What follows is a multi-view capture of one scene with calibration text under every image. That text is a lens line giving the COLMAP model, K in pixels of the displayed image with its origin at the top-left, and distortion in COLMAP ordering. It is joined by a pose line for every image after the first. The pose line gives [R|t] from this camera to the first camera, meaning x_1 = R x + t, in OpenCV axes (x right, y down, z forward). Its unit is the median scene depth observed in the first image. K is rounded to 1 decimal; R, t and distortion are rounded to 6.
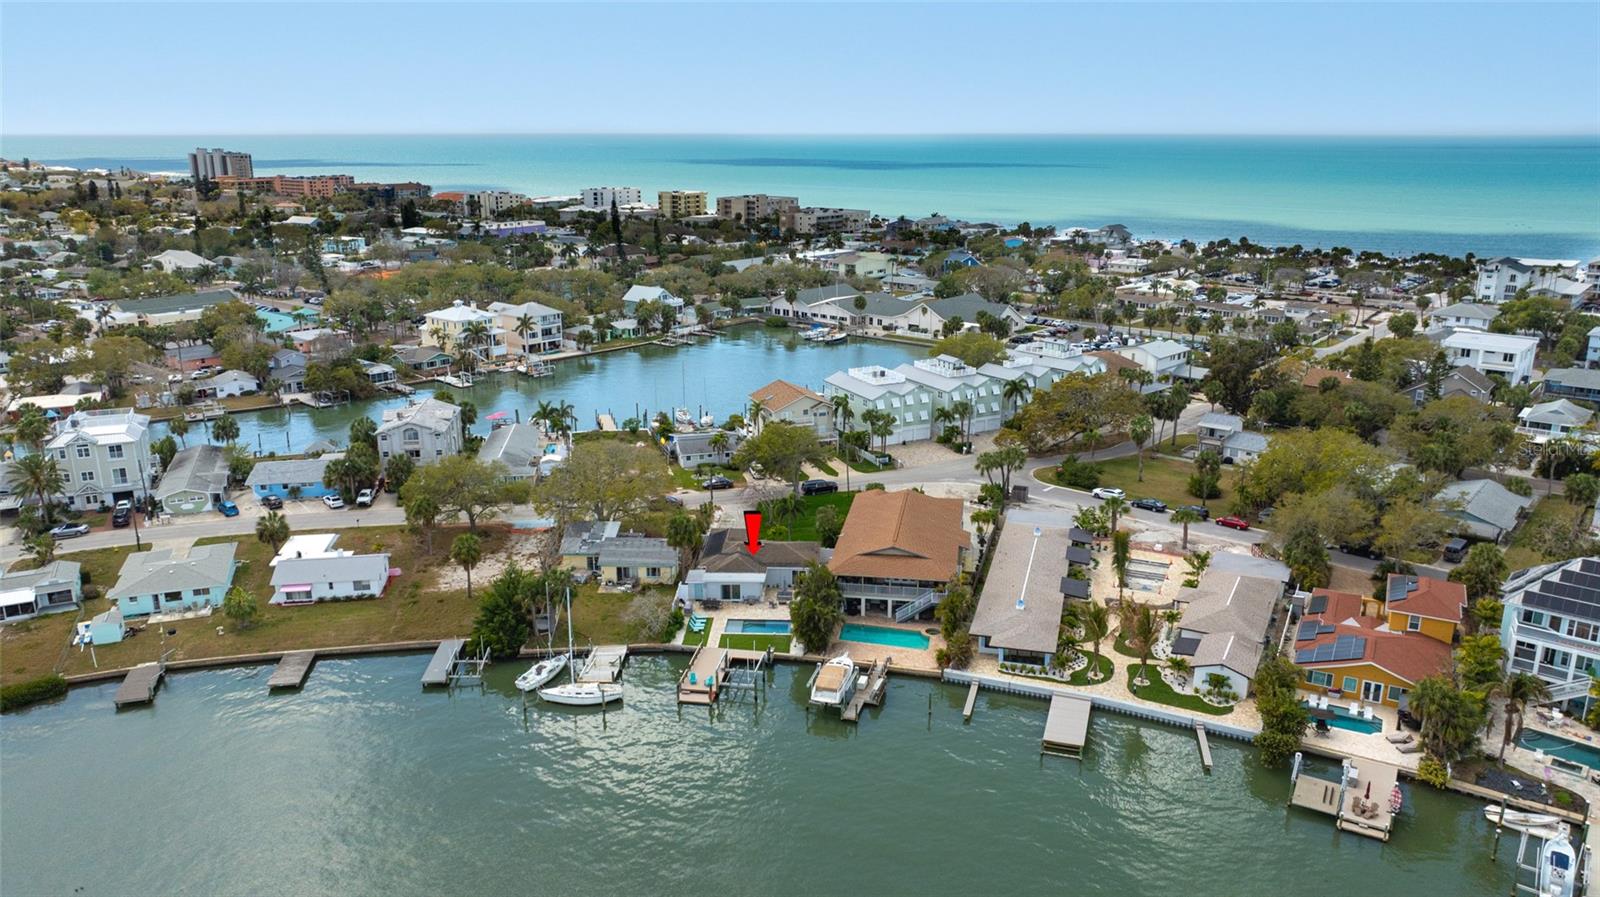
lens RADIAL K [[1128.1, 0, 807.9], [0, 1128.1, 444.2], [0, 0, 1]] dist [-0.016002, 0.000848]
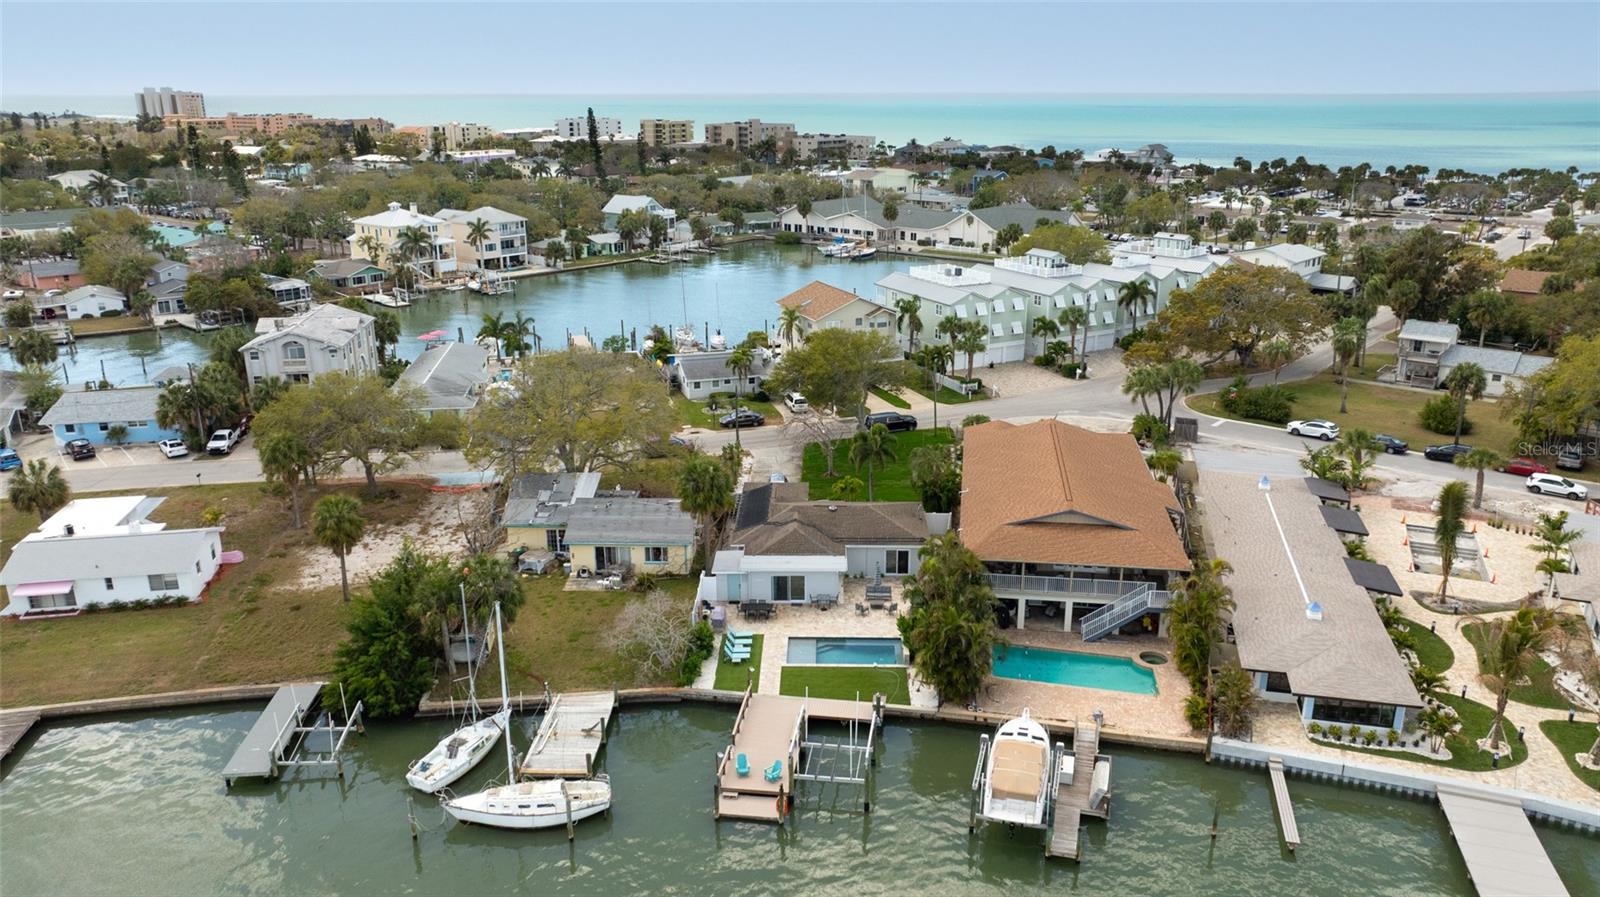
lens RADIAL K [[1128.1, 0, 807.9], [0, 1128.1, 444.2], [0, 0, 1]] dist [-0.016002, 0.000848]
pose [[0.999861, -0.007231, 0.015048, -0.046617], [0.006690, 0.999341, 0.035682, 0.024073], [-0.015296, -0.035577, 0.999250, 0.287091]]
